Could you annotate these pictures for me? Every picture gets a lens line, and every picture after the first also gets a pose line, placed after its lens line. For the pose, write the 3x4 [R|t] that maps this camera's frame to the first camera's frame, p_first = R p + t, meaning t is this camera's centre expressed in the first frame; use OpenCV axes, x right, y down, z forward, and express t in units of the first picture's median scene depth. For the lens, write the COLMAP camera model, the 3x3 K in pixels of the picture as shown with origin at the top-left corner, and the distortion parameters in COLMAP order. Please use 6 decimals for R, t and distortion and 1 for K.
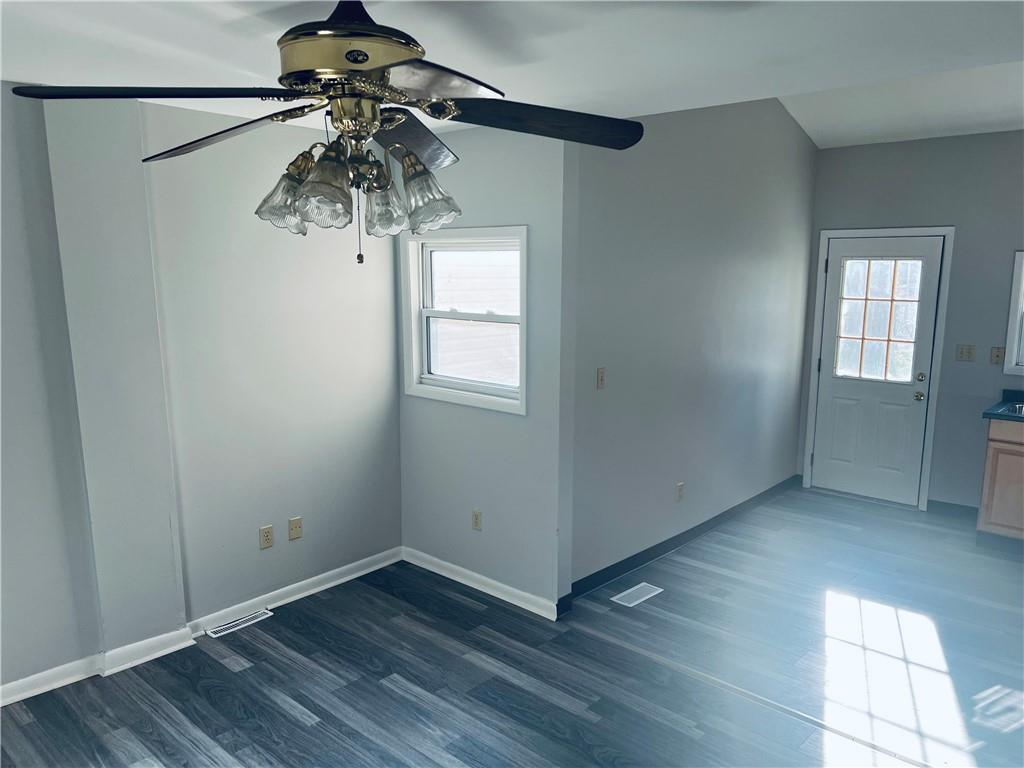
lens RADIAL K [[784.9, 0, 505.2], [0, 784.9, 380.7], [0, 0, 1]] dist [0.032785, -0.015086]
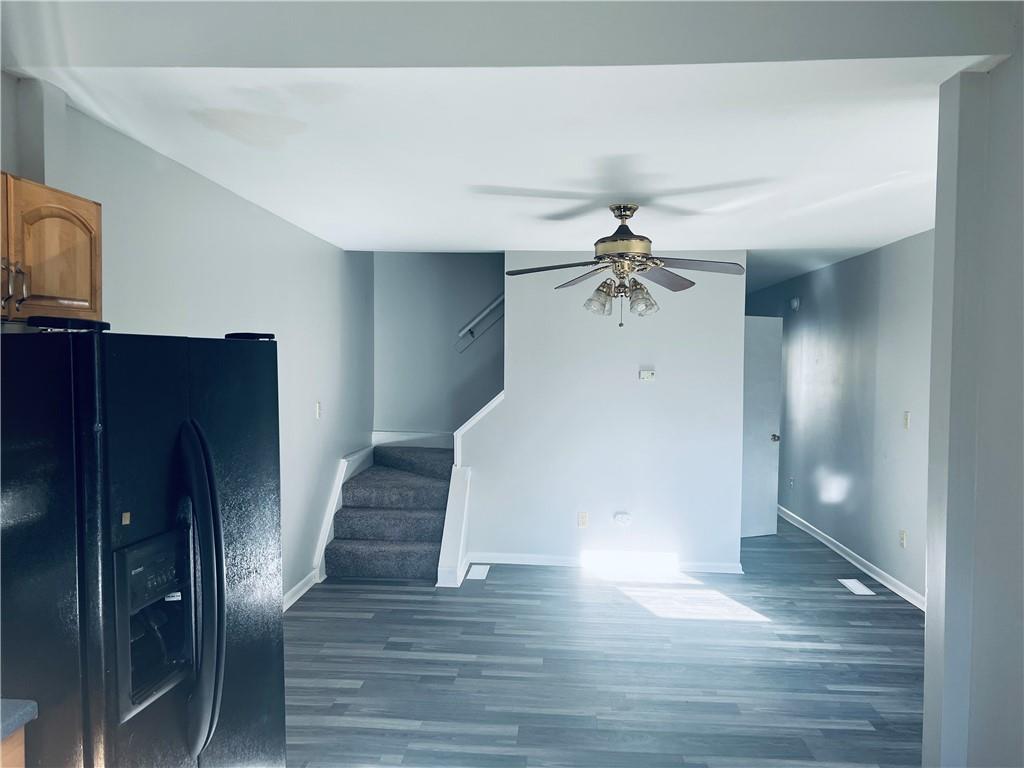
lens RADIAL K [[784.9, 0, 513.1], [0, 784.9, 386.0], [0, 0, 1]] dist [0.032785, -0.015086]
pose [[-0.767814, 0.010175, -0.640592, 0.719358], [-0.114510, 0.981594, 0.152843, -0.124946], [0.630357, 0.190710, -0.752516, 1.195011]]
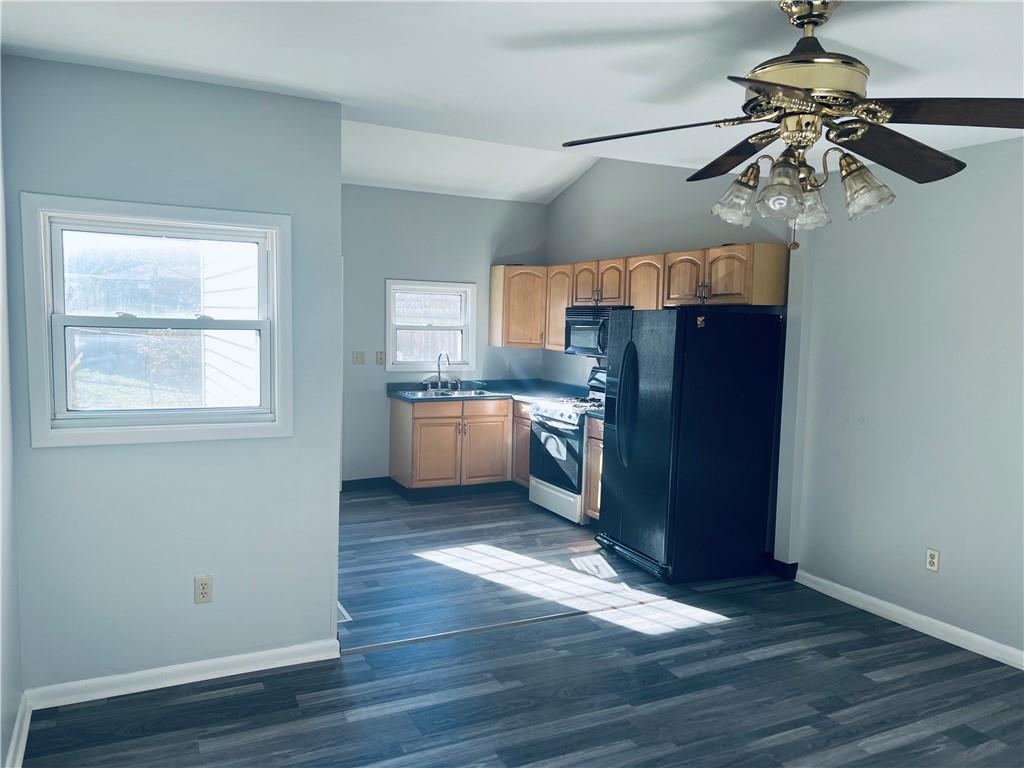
lens RADIAL K [[784.9, 0, 504.2], [0, 784.9, 388.0], [0, 0, 1]] dist [0.032785, -0.015086]
pose [[0.360611, -0.080973, 0.929195, -0.670691], [0.123581, 0.991589, 0.038450, -0.009935], [-0.924493, 0.100965, 0.367585, 0.458693]]
